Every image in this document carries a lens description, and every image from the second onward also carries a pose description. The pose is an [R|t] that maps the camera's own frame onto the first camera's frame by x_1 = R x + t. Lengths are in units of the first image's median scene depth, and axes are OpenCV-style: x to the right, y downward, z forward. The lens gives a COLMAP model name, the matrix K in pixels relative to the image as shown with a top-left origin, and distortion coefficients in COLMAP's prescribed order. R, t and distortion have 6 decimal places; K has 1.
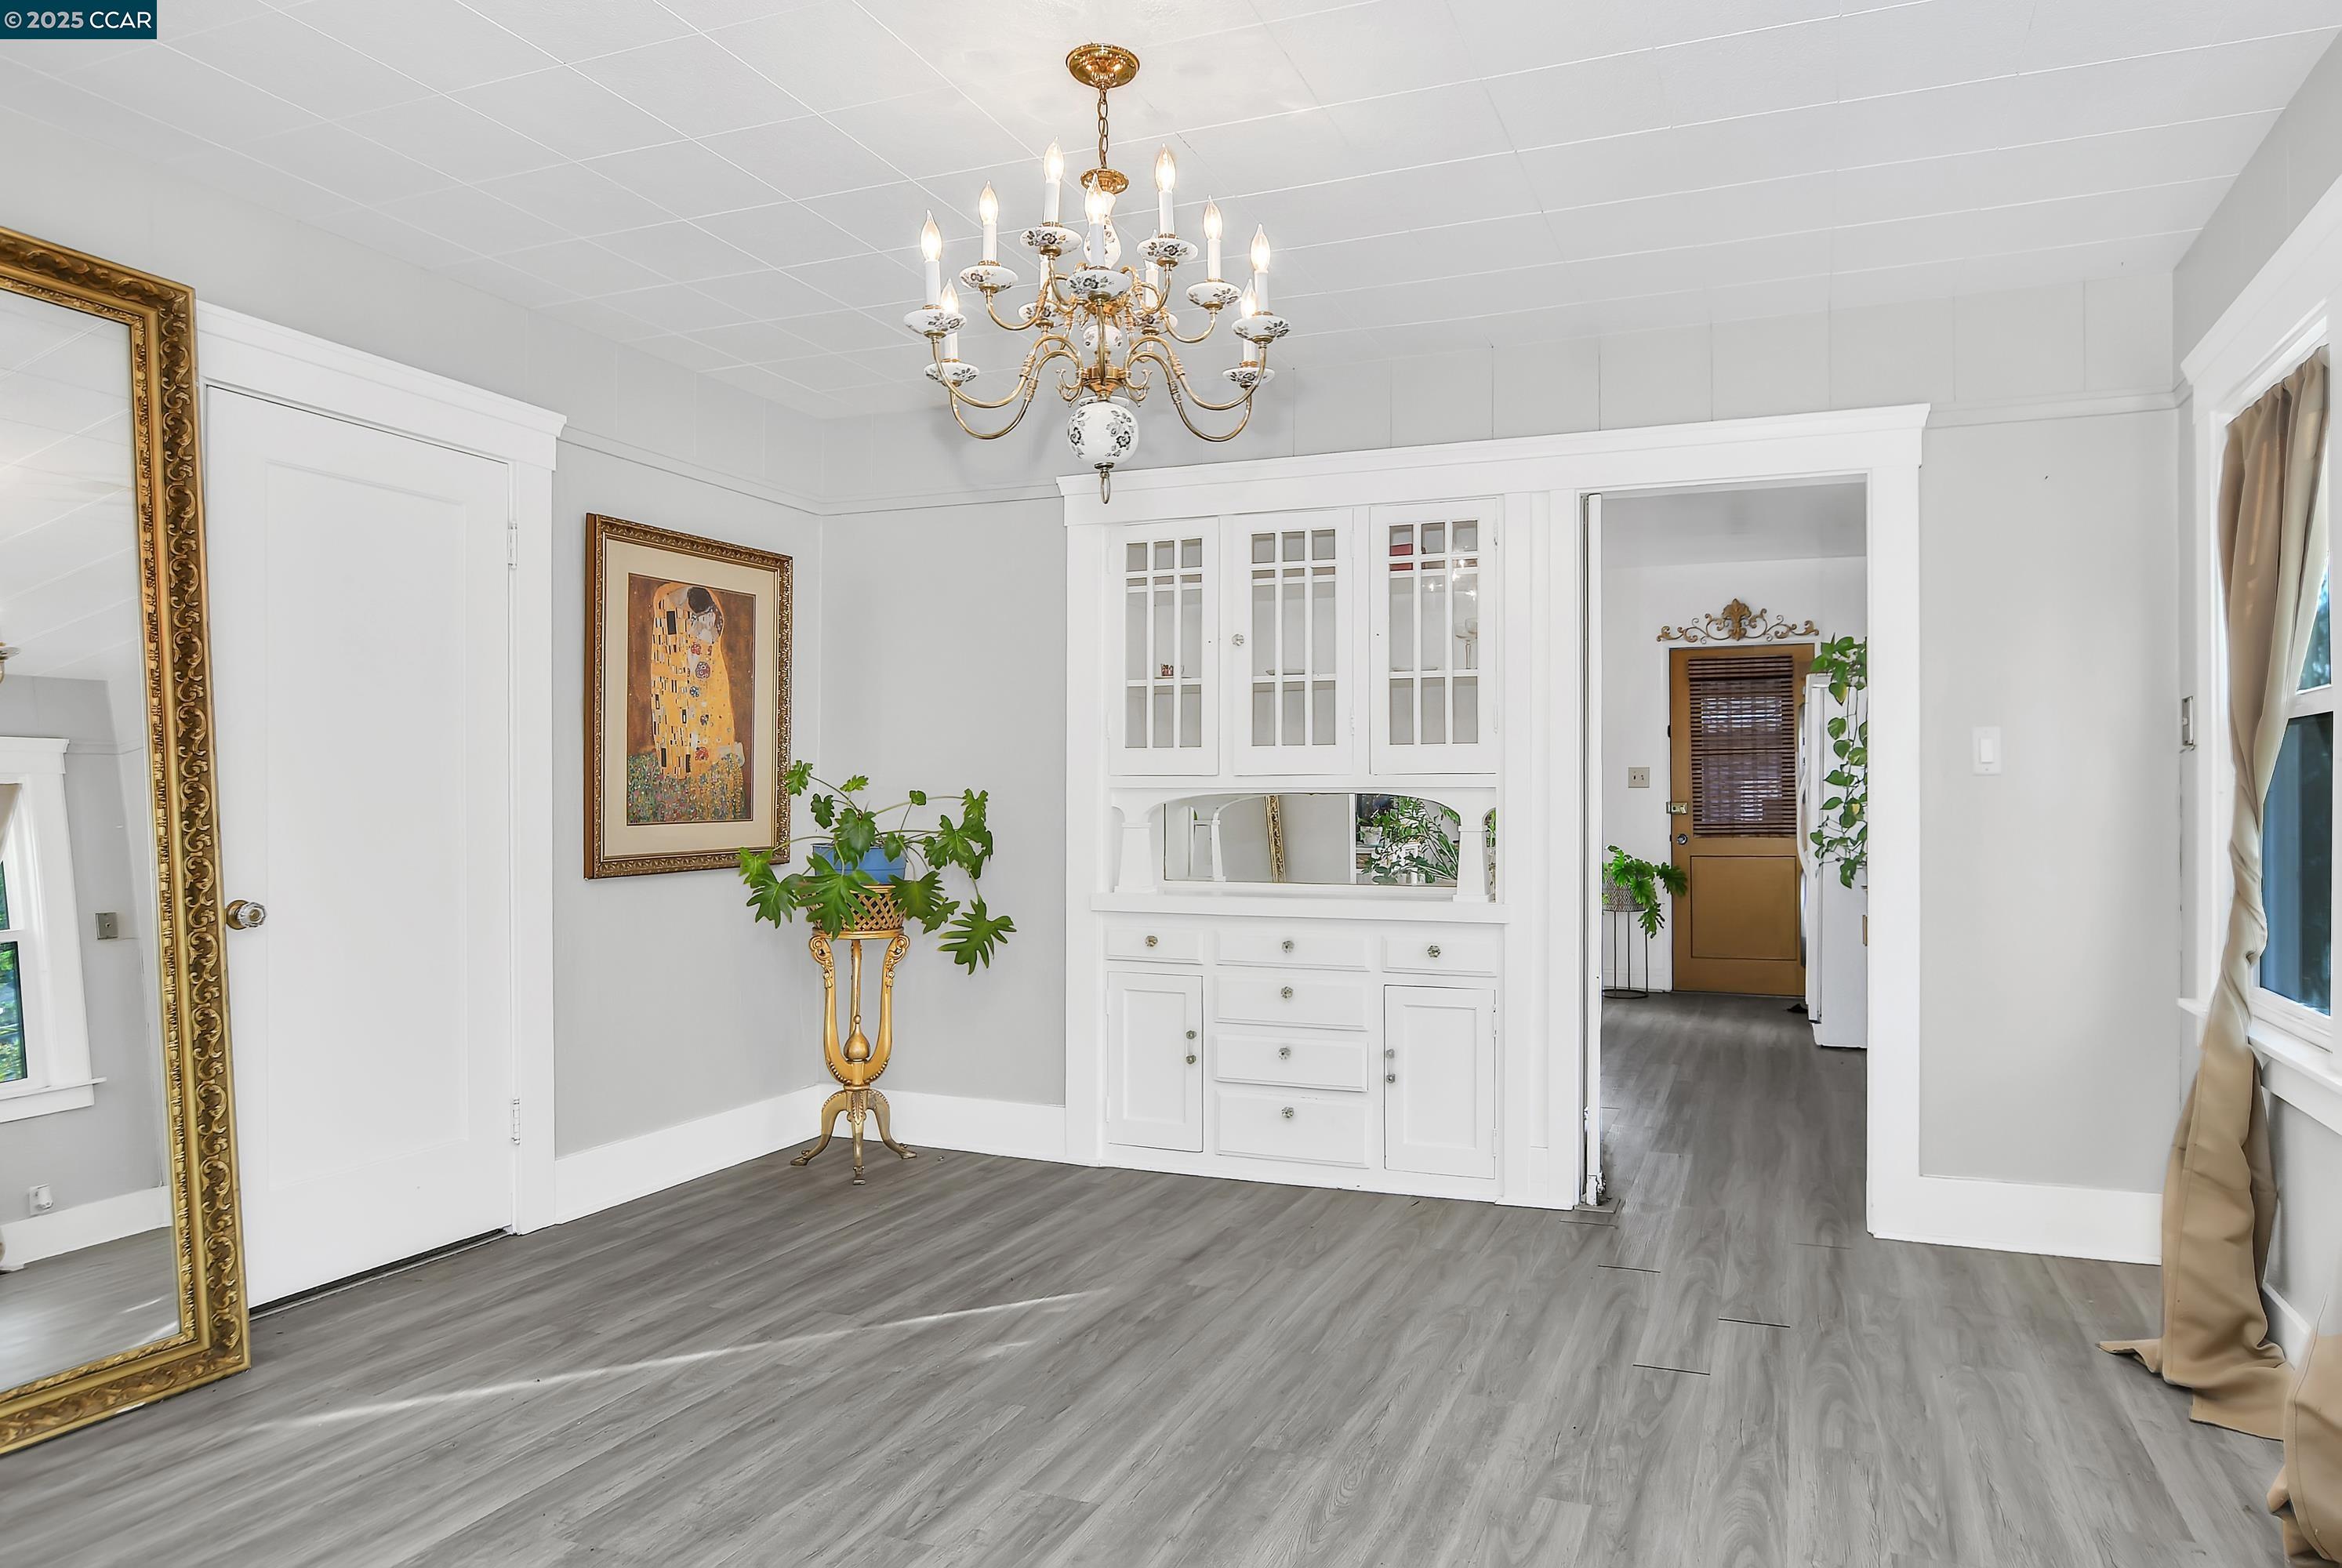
lens RADIAL K [[1512.6, 0, 1169.9], [0, 1512.6, 798.8], [0, 0, 1]] dist [-0.000146, 0.000041]
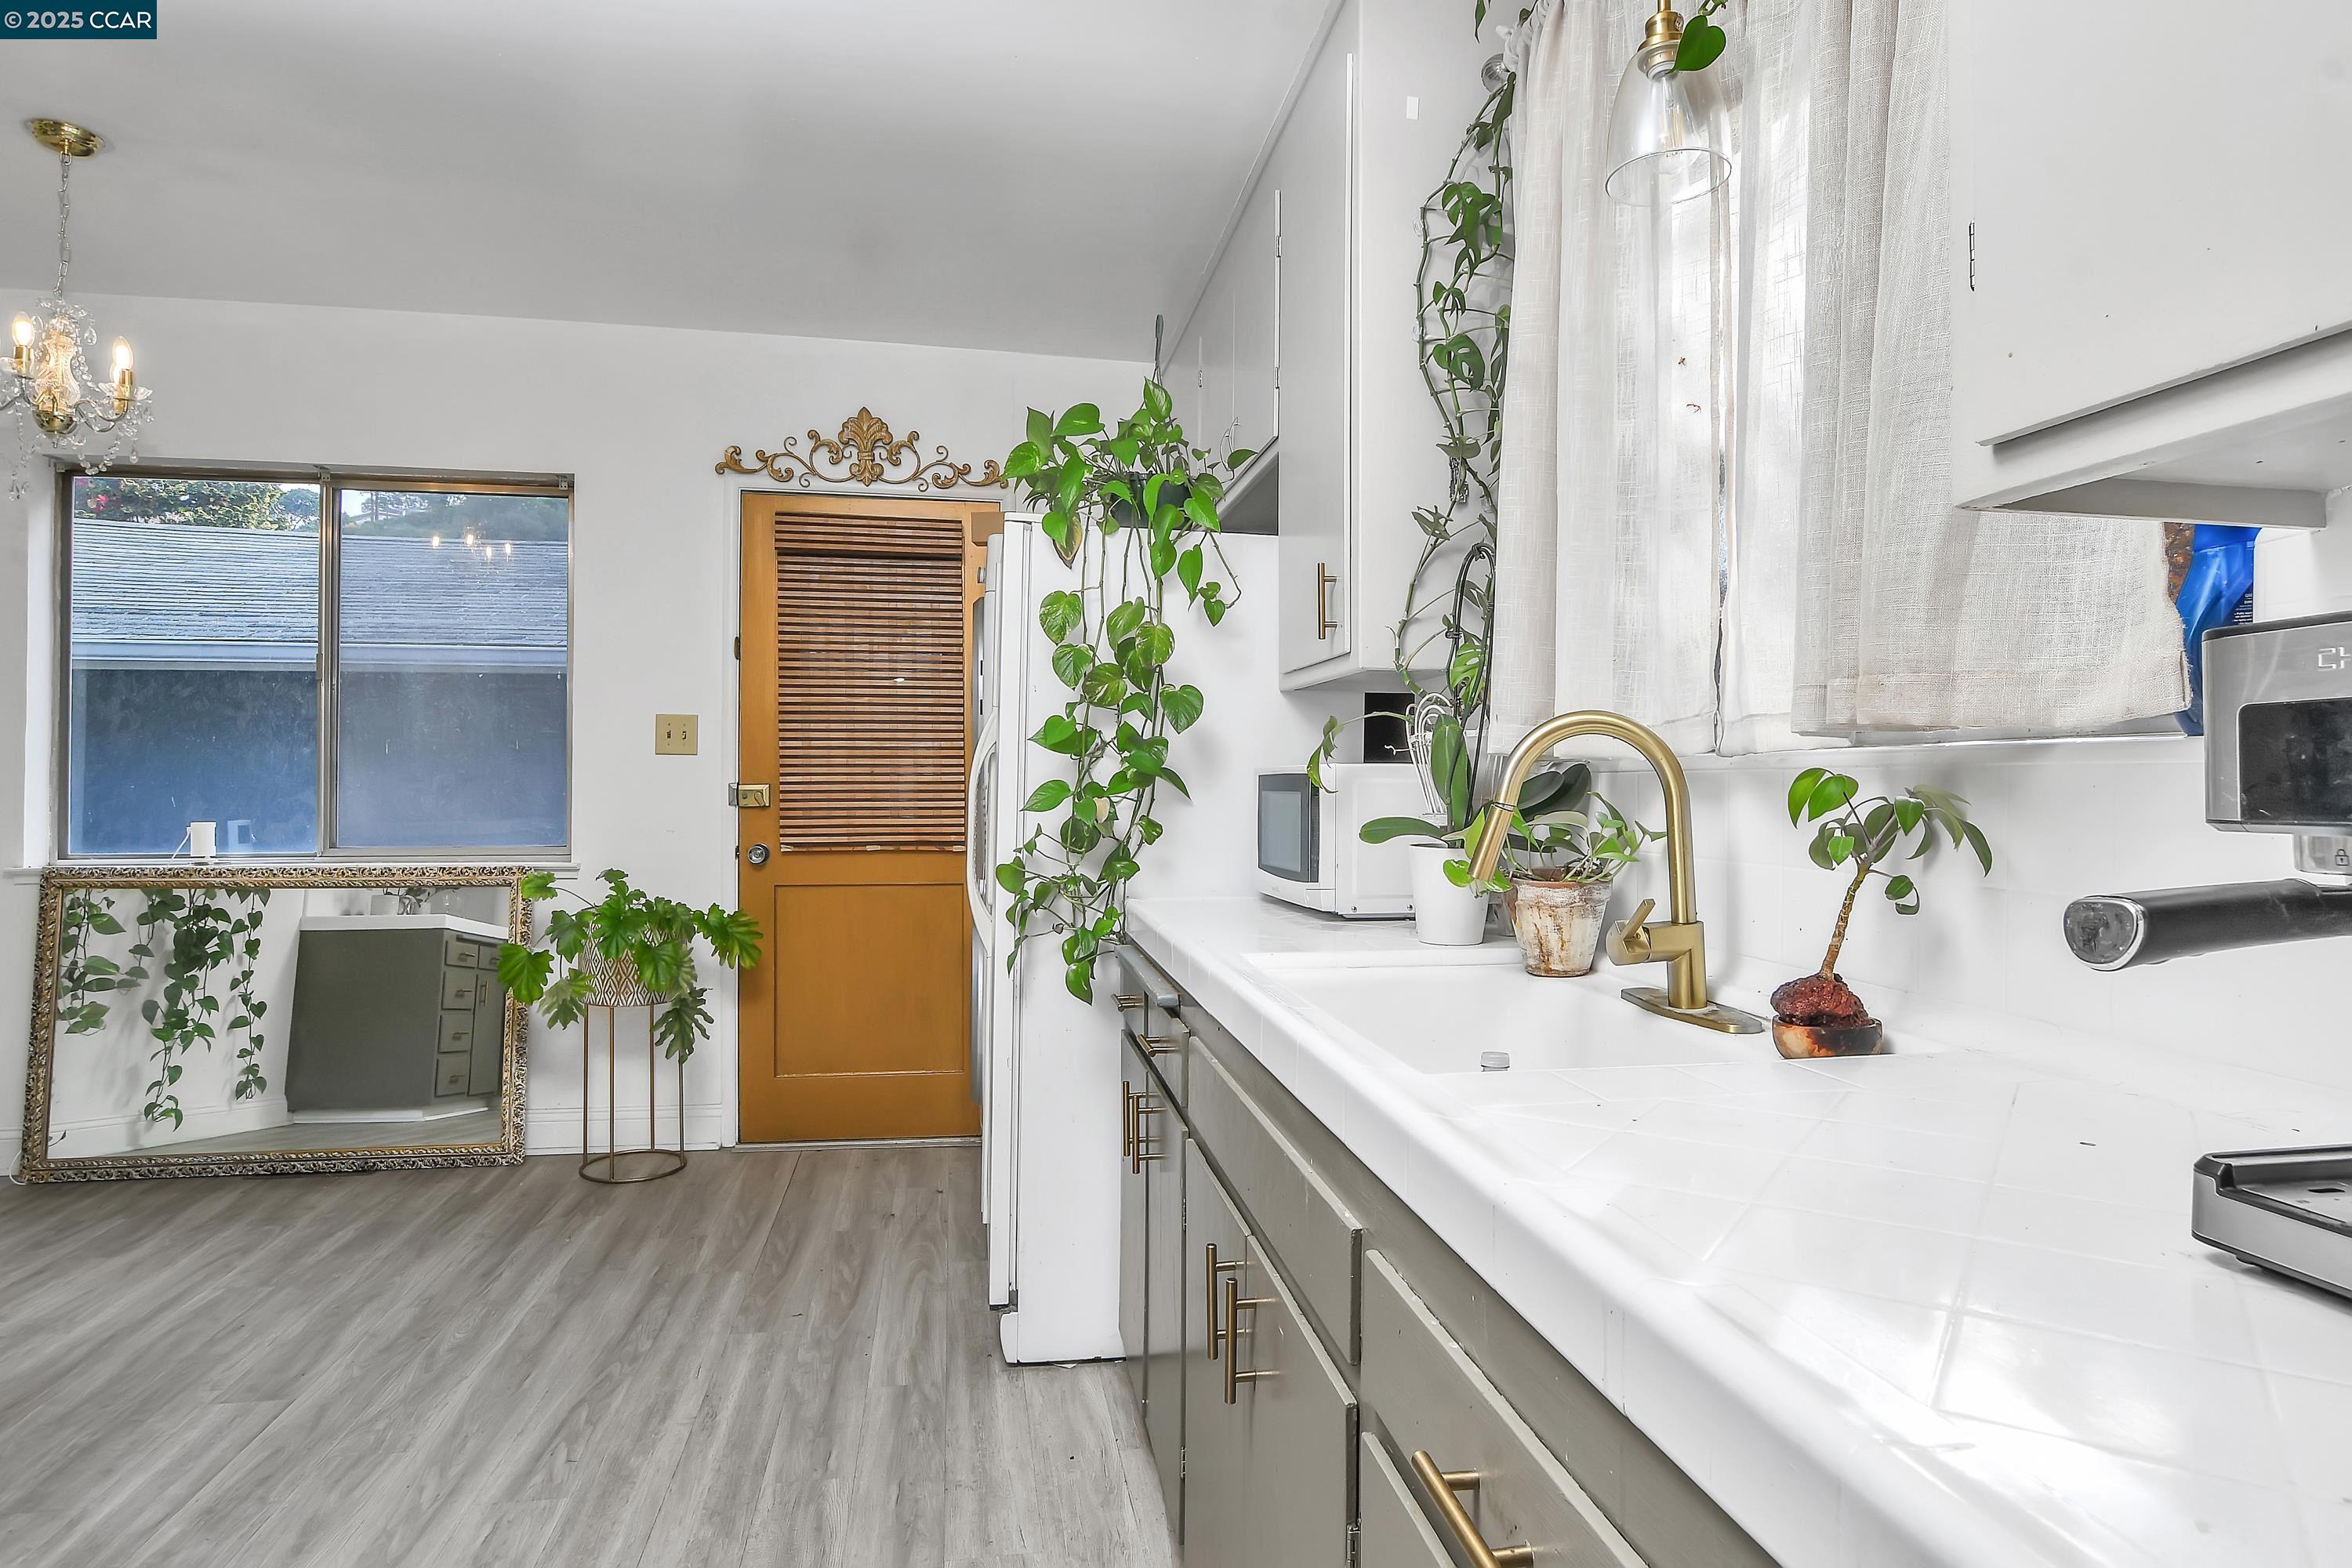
lens RADIAL K [[1294.3, 0, 1229.4], [0, 1294.3, 794.1], [0, 0, 1]] dist [0.000621, -0.000079]
pose [[0.827253, 0.009202, 0.561754, 0.273353], [-0.016121, 0.999843, 0.007361, -0.000802], [-0.561598, -0.015145, 0.827271, 0.663976]]
